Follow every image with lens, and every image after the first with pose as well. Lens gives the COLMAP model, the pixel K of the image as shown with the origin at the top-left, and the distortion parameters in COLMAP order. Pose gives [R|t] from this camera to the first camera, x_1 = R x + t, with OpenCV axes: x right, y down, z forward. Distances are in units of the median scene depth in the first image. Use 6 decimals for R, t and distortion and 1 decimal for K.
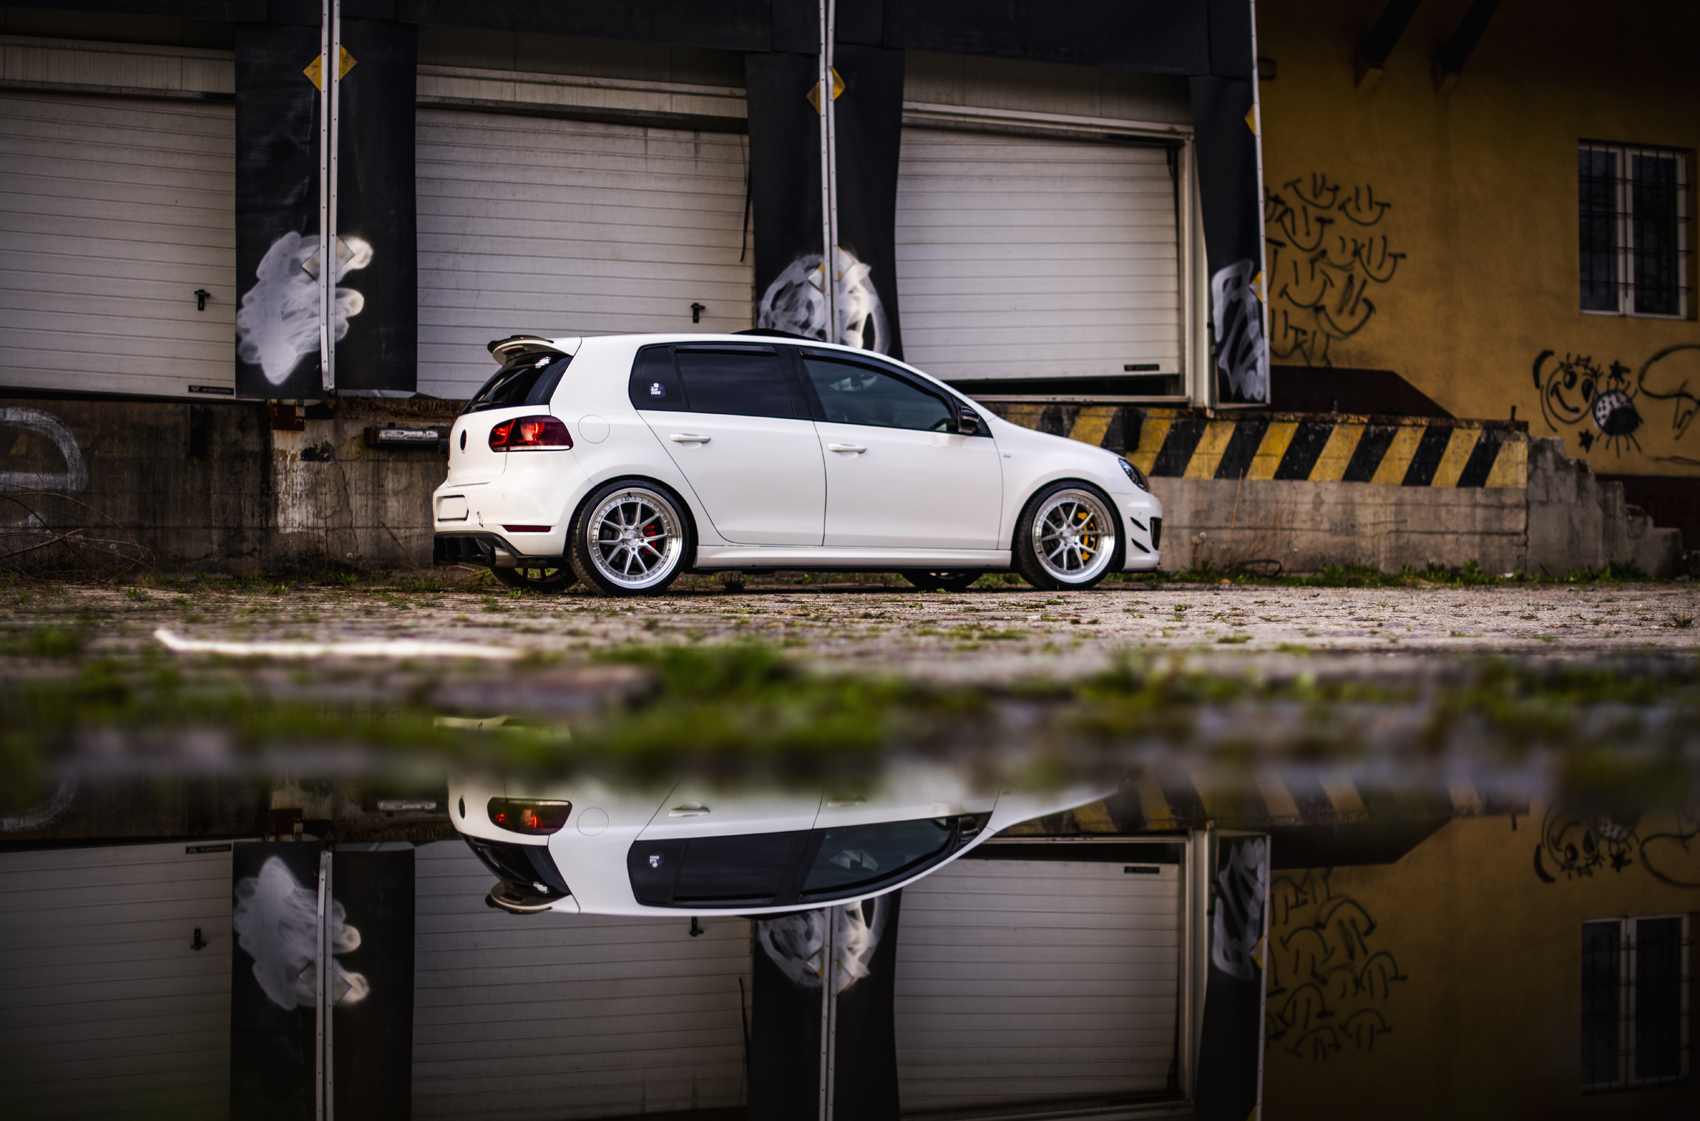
lens RADIAL K [[2664.2, 0, 827.3], [0, 2664.2, 563.3], [0, 0, 1]] dist [-0.158889, 0.128722]
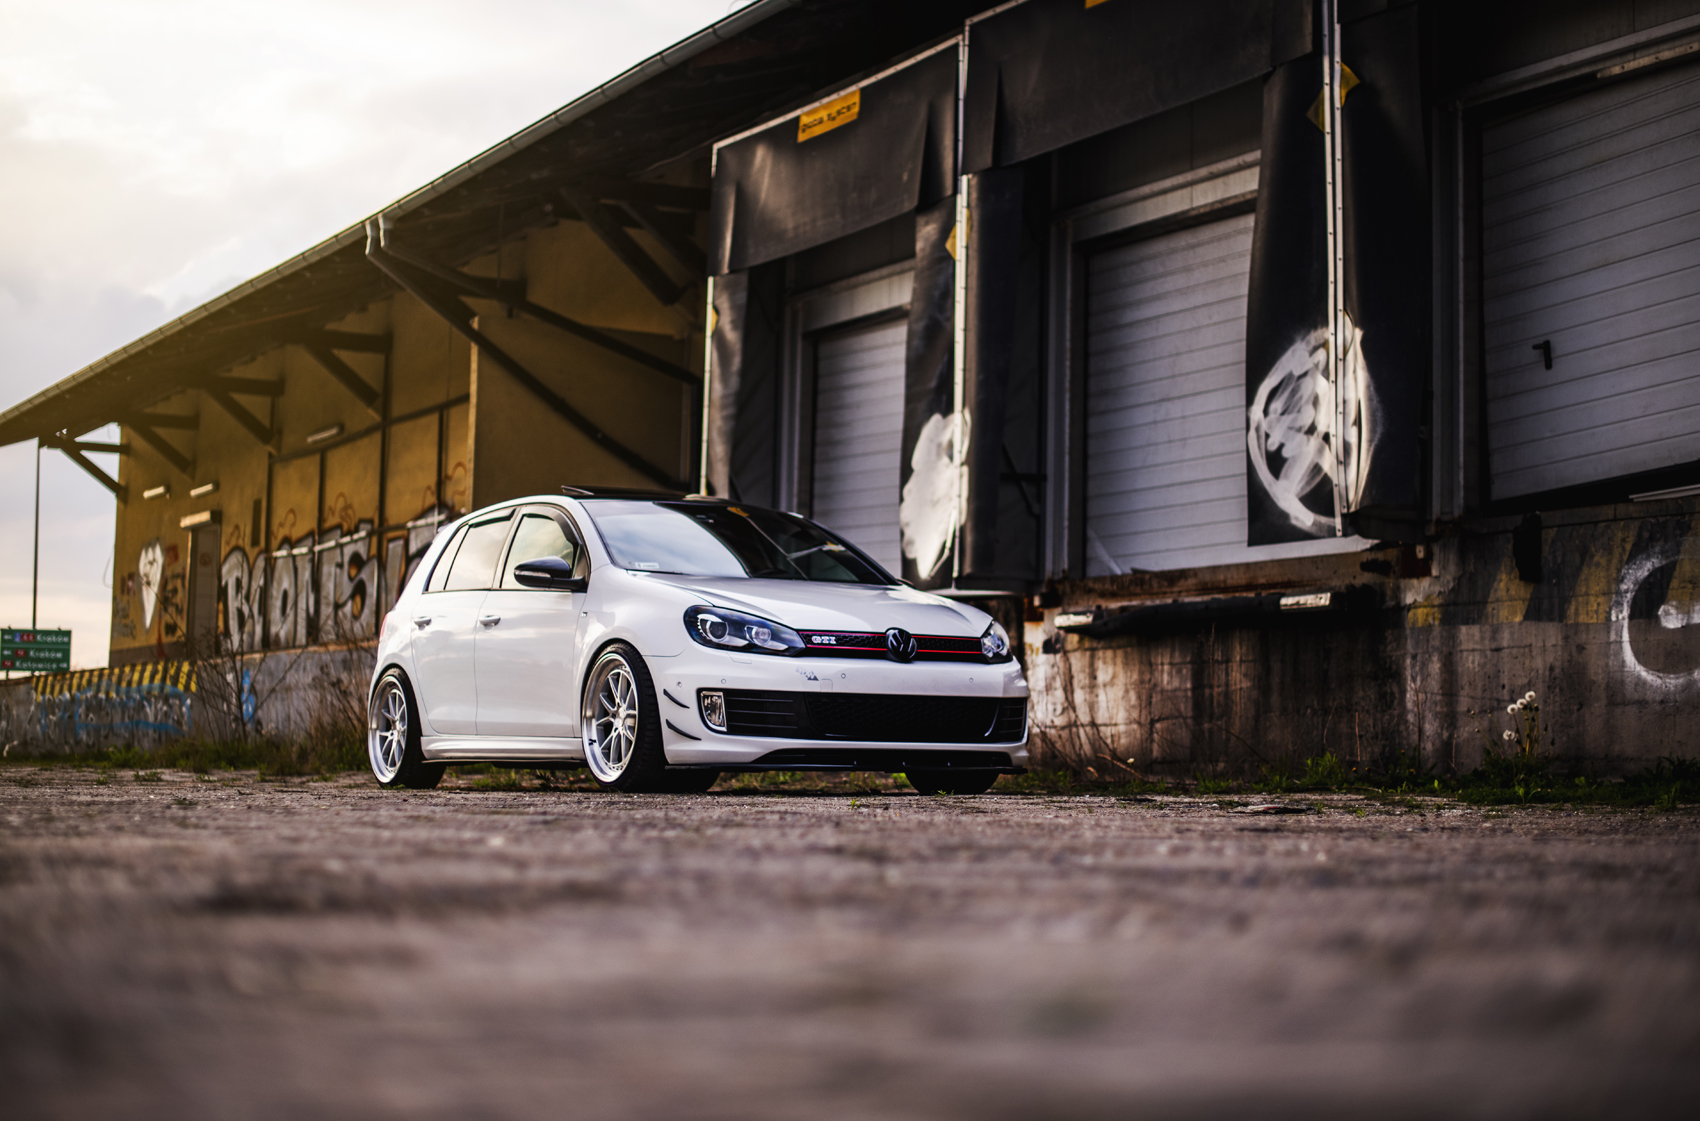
lens RADIAL K [[2567.2, 0, 850.0], [0, 2567.2, 560.5], [0, 0, 1]] dist [-0.154310, 0.080630]
pose [[0.124804, -0.082364, -0.988757, 0.647453], [-0.009025, 0.996413, -0.084141, 0.004312], [0.992140, 0.019424, 0.123613, 0.788639]]
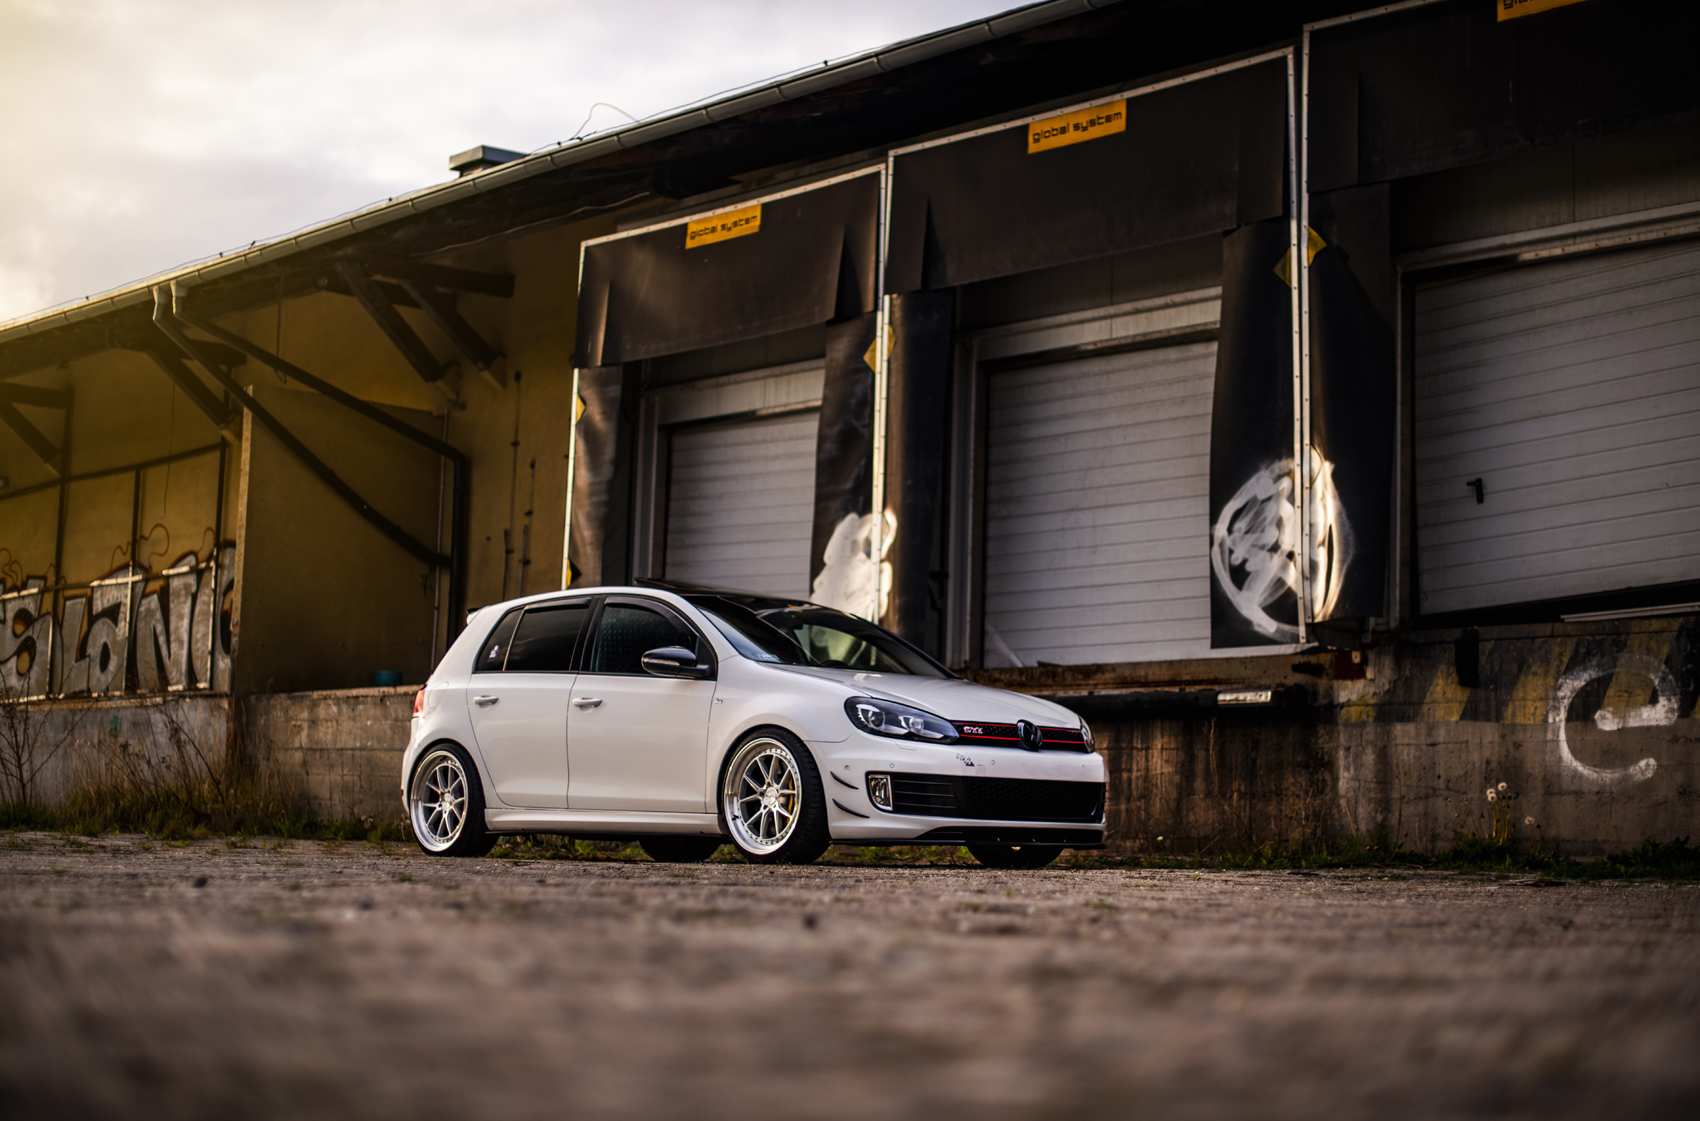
lens RADIAL K [[2594.3, 0, 850.0], [0, 2594.3, 560.5], [0, 0, 1]] dist [-0.158087, 0.113445]
pose [[0.336200, -0.099398, -0.936531, 0.682592], [-0.018325, 0.993536, -0.112027, 0.005060], [0.941612, 0.054826, 0.332206, 0.612624]]
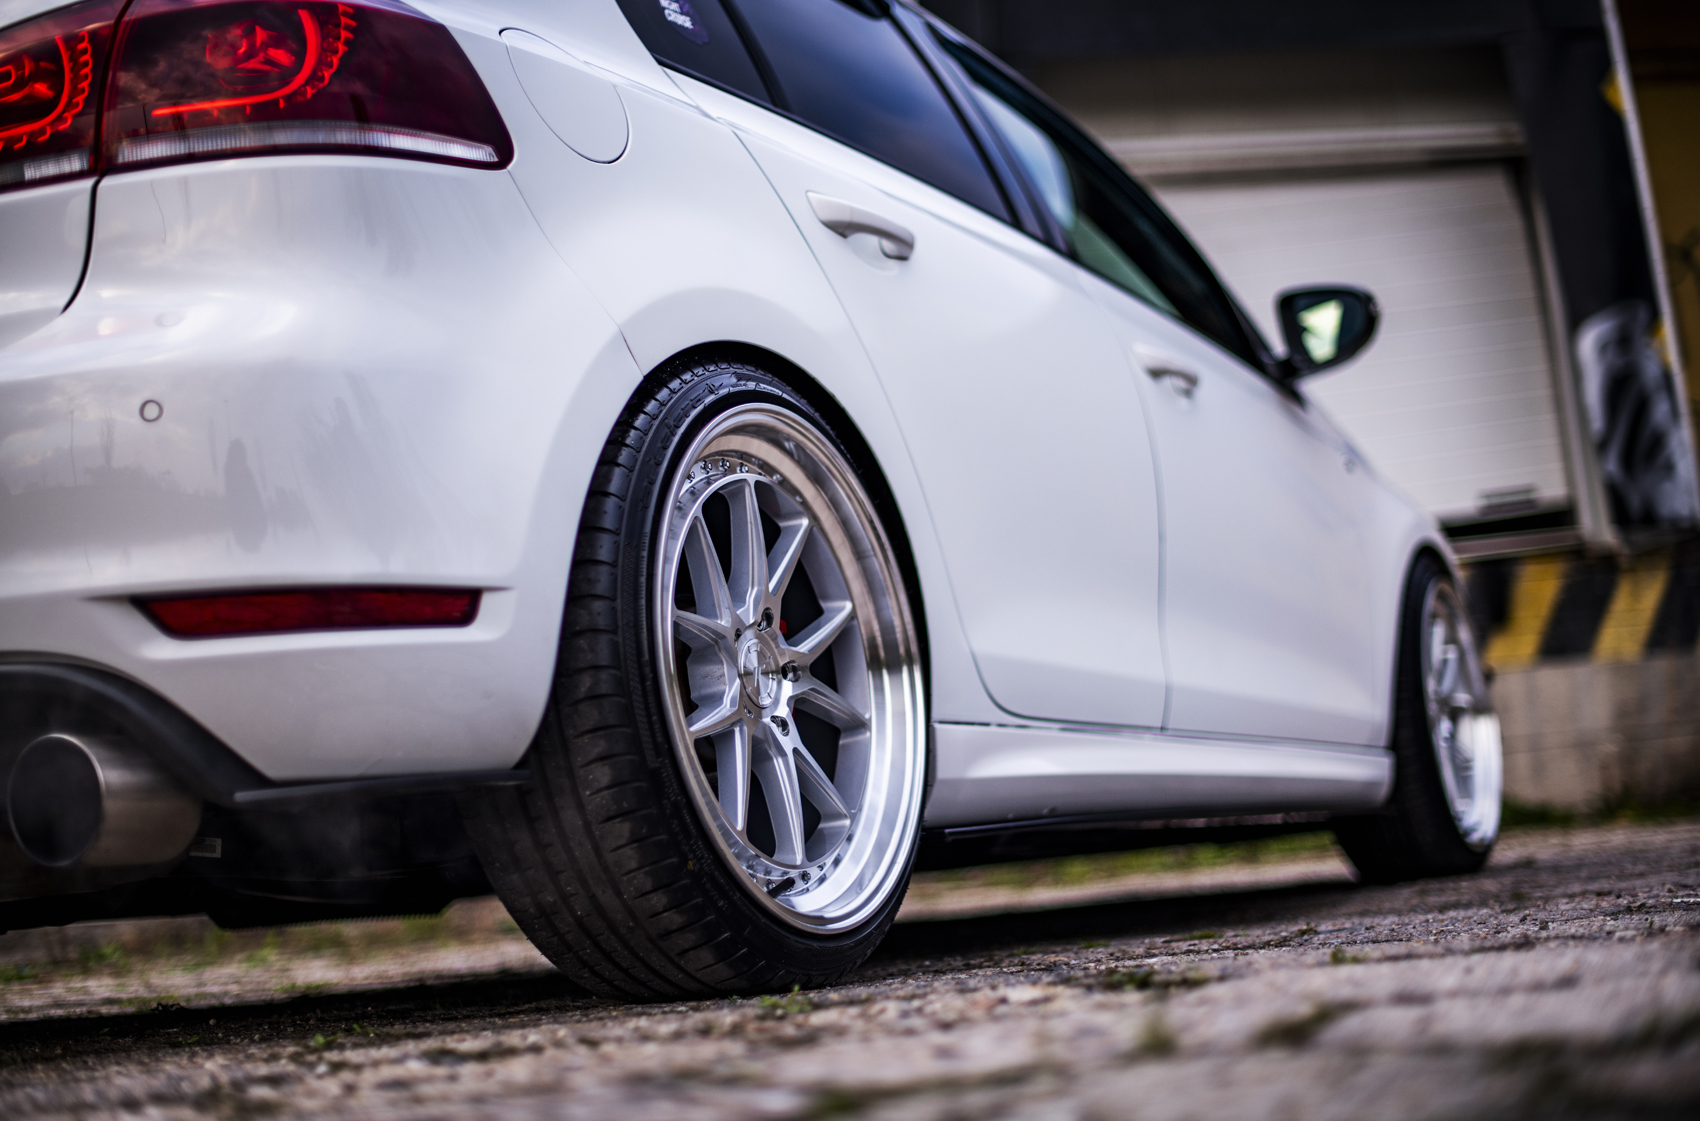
lens RADIAL K [[2567.2, 0, 850.0], [0, 2567.2, 560.5], [0, 0, 1]] dist [-0.154310, 0.080630]
pose [[0.952653, -0.114265, -0.281773, 0.151939], [0.083708, 0.989451, -0.118232, 0.000458], [0.292310, 0.089048, 0.952169, 0.406874]]
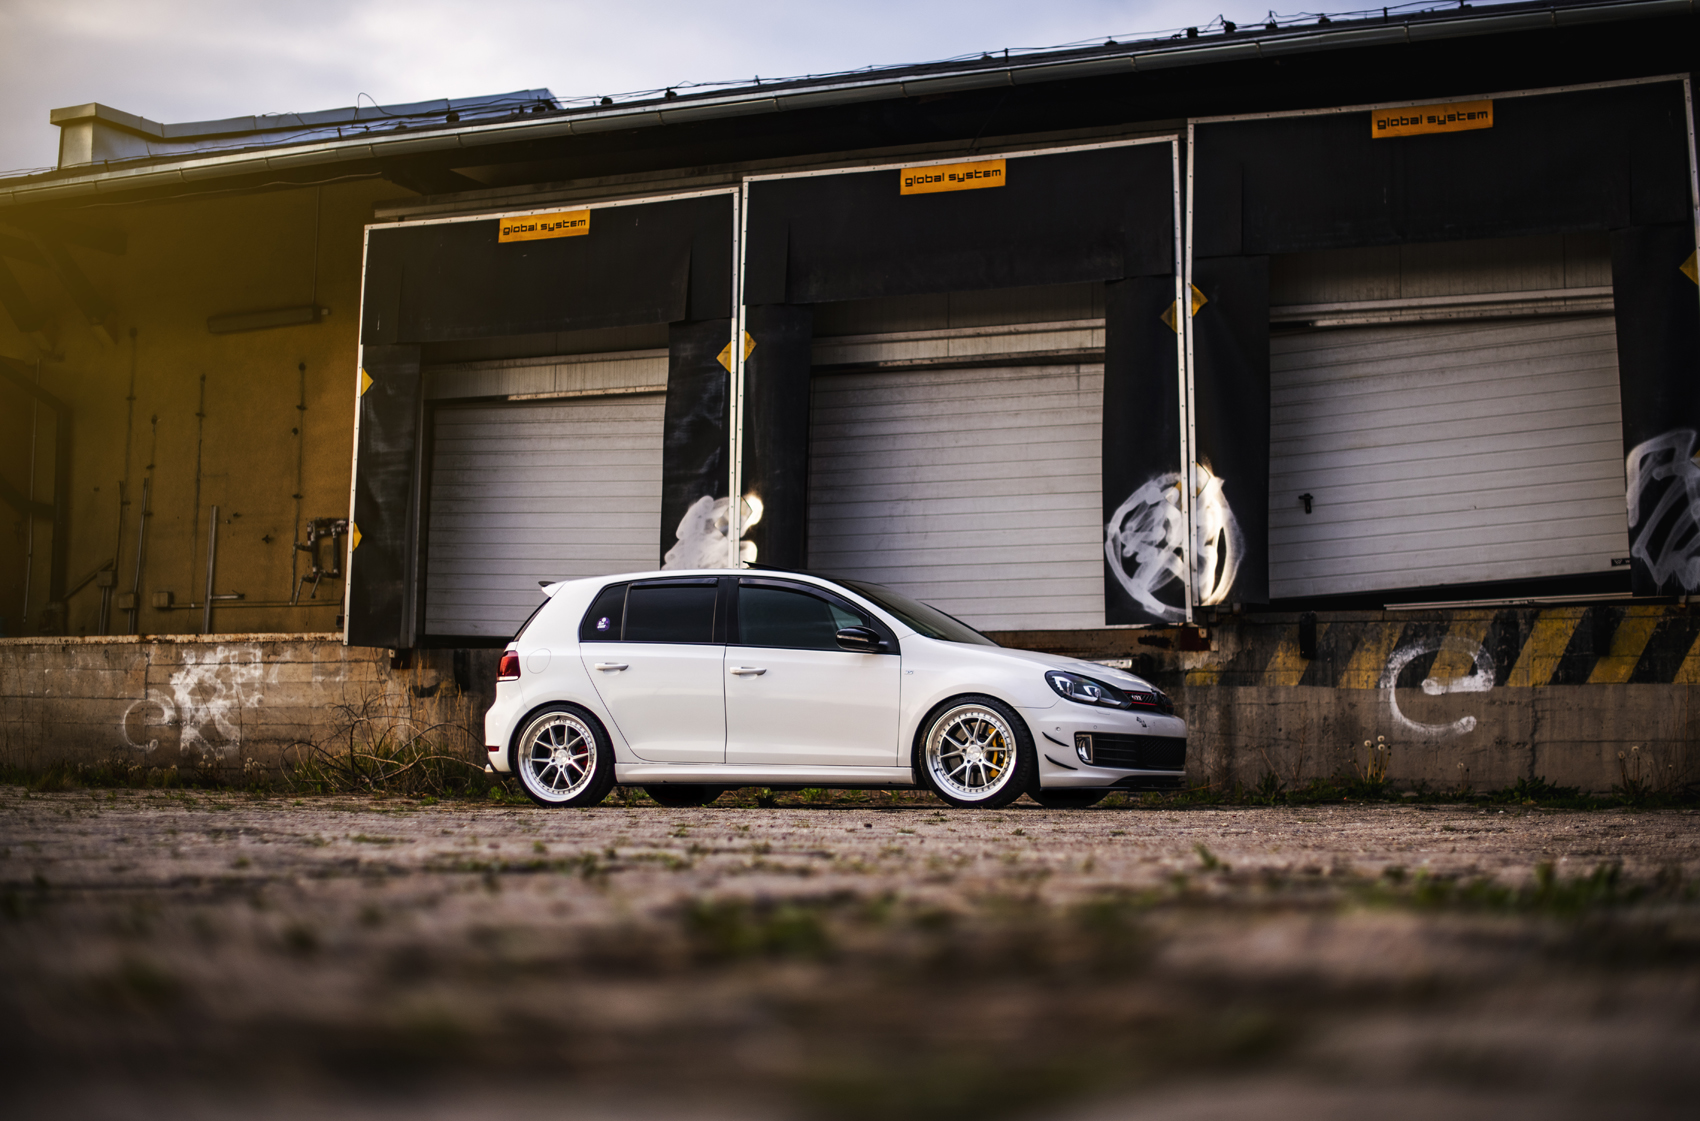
lens RADIAL K [[2514.1, 0, 855.8], [0, 2514.1, 578.5], [0, 0, 1]] dist [-0.160964, 0.131061]
pose [[0.684517, -0.058309, -0.726662, 0.594091], [-0.004186, 0.996465, -0.083901, 0.002927], [0.728985, 0.060473, 0.681853, 0.272204]]
